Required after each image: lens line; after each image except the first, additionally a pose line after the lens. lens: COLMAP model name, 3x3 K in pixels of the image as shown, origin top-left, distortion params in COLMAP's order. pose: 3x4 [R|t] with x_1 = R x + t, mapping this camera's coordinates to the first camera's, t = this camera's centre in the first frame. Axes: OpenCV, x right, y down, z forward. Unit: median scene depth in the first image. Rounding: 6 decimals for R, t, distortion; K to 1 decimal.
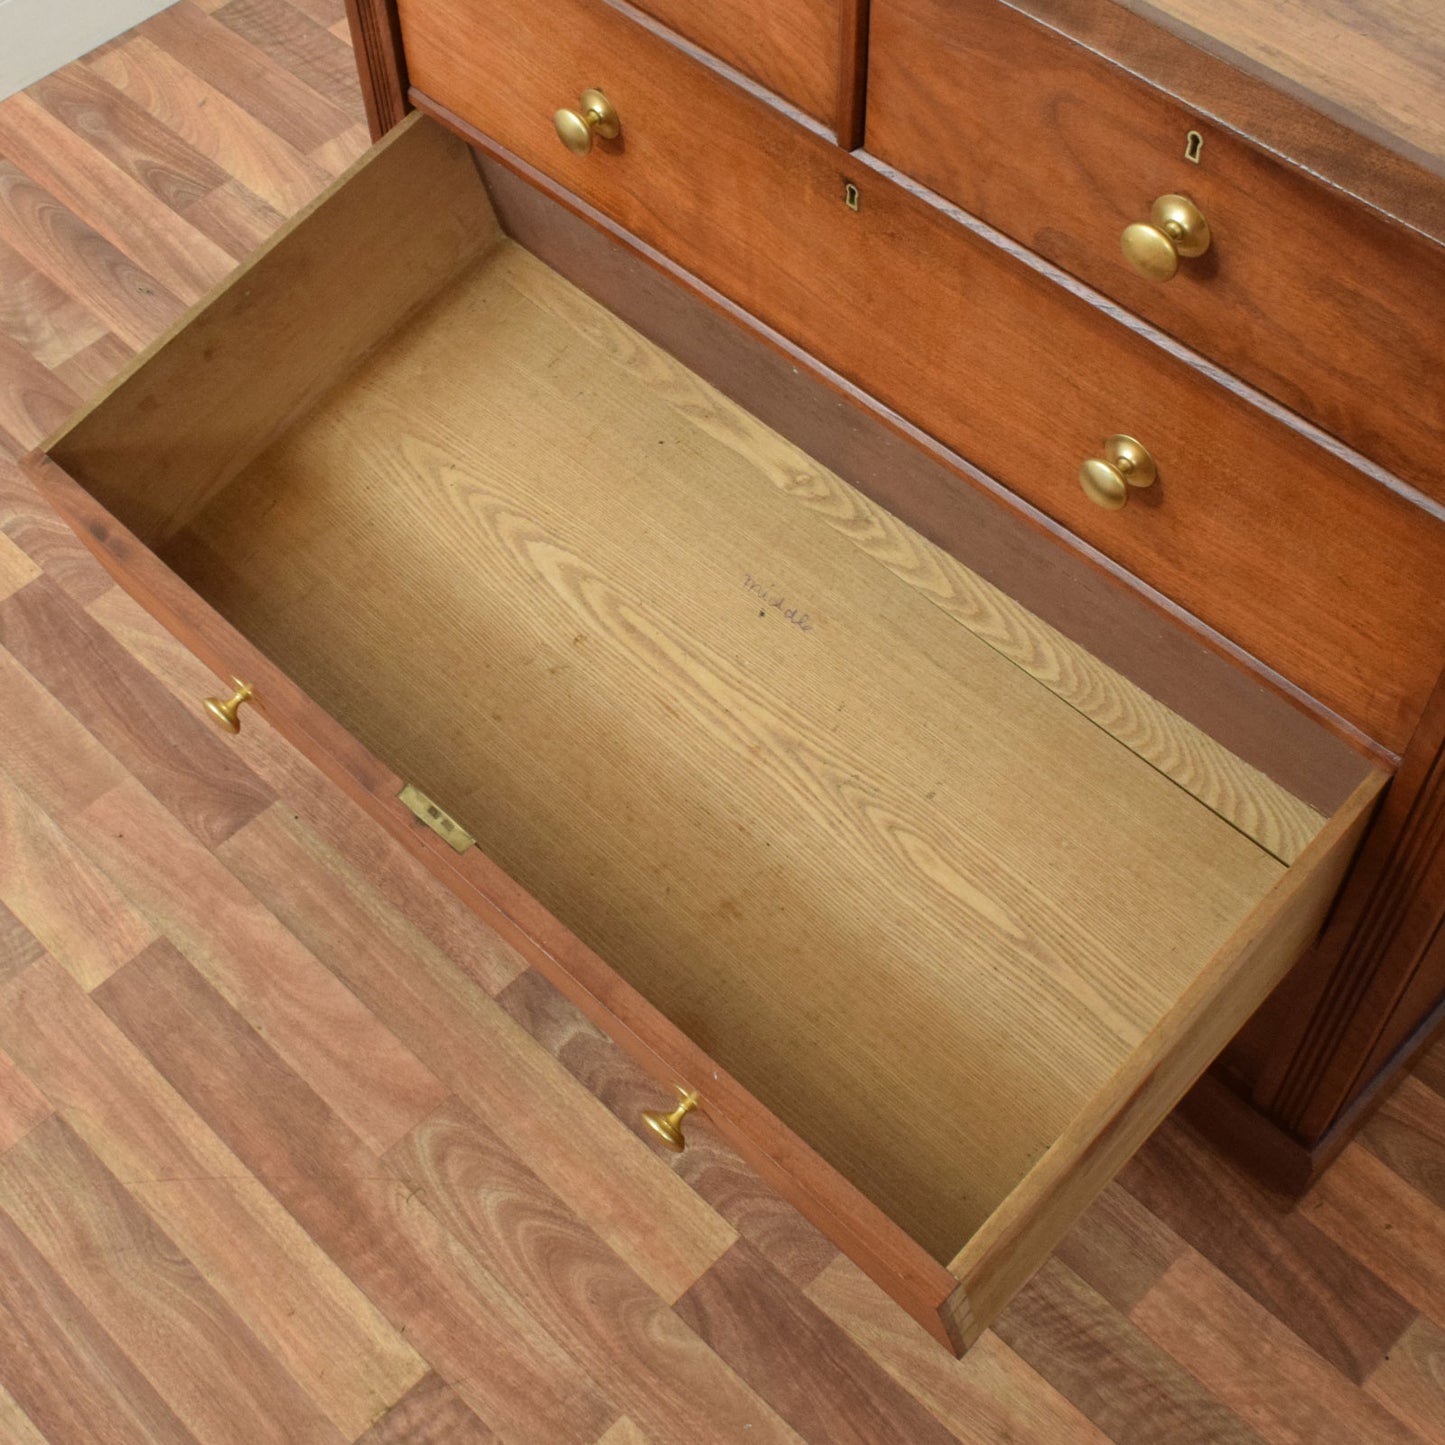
lens RADIAL K [[2132.2, 0, 704.9], [0, 2132.2, 637.9], [0, 0, 1]] dist [-0.010660, -0.014157]
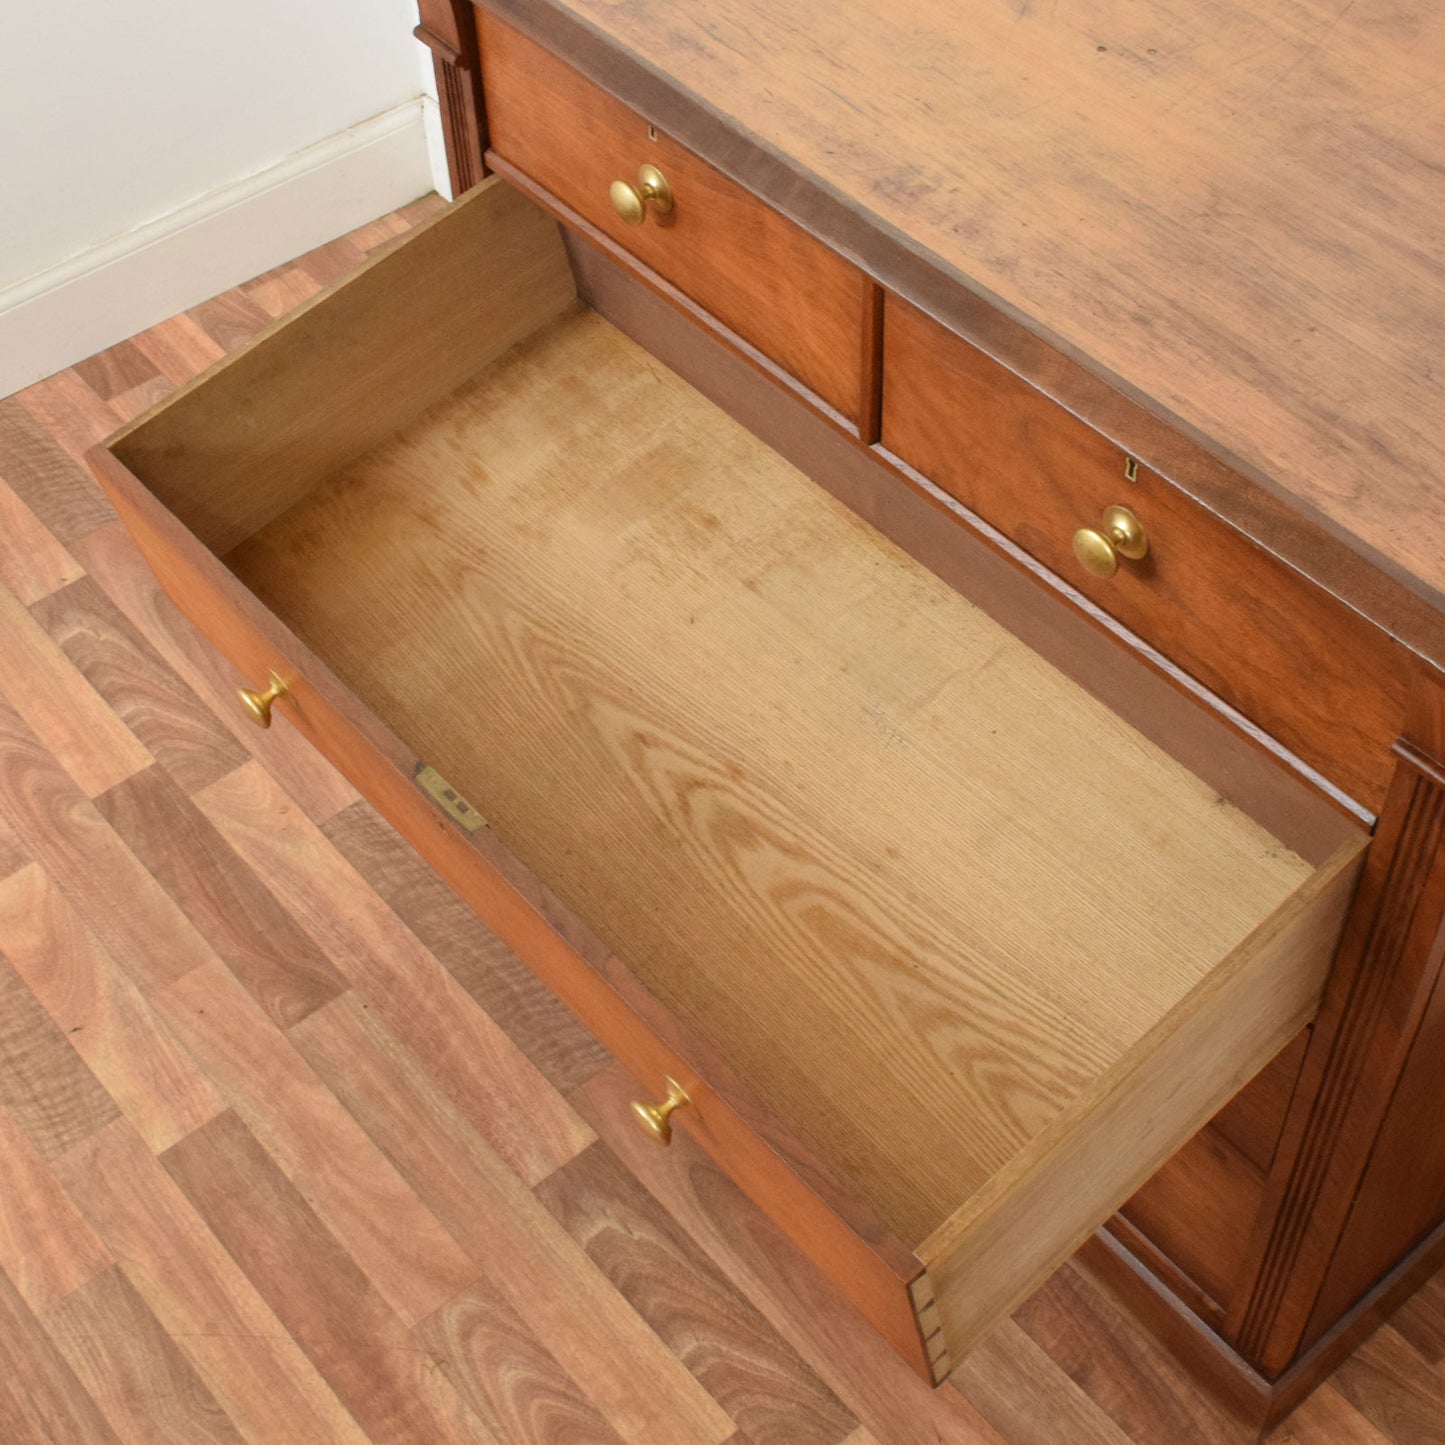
lens RADIAL K [[2258.5, 0, 811.2], [0, 2258.5, 634.6], [0, 0, 1]] dist [-0.040323, 0.002856]
pose [[0.997355, 0.065354, -0.031823, 0.058183], [-0.068375, 0.992063, -0.105529, 0.003388], [0.024674, 0.107426, 0.993907, -0.144593]]
